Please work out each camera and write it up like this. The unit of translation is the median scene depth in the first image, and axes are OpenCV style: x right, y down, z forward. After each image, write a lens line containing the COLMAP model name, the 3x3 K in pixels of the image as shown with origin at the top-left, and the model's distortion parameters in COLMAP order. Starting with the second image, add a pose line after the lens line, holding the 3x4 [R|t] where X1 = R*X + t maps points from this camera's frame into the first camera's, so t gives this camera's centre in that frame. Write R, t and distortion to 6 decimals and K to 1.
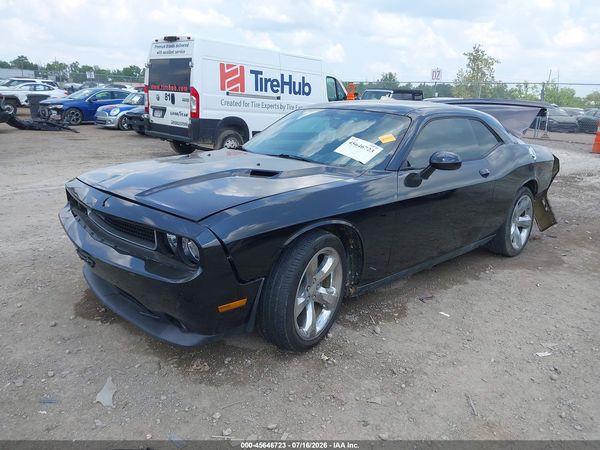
lens RADIAL K [[470.2, 0, 300.0], [0, 470.2, 225.0], [0, 0, 1]] dist [-0.014791, -0.000580]
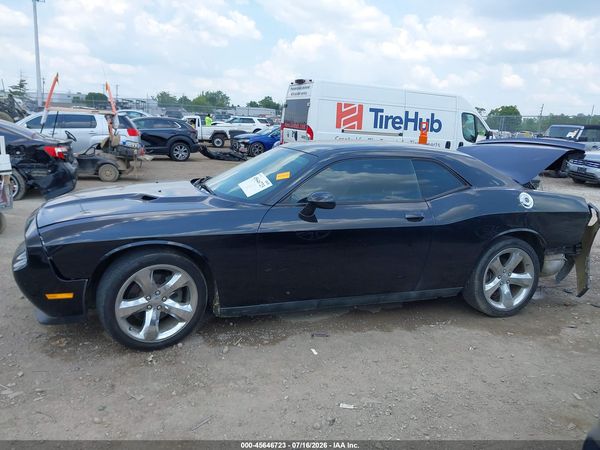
lens RADIAL K [[476.7, 0, 300.0], [0, 476.7, 225.0], [0, 0, 1]] dist [0.005706, -0.032870]
pose [[0.898852, 0.083420, -0.430239, 0.225470], [-0.114669, 0.992283, -0.047169, -0.008783], [0.422984, 0.091732, 0.901482, 0.015259]]
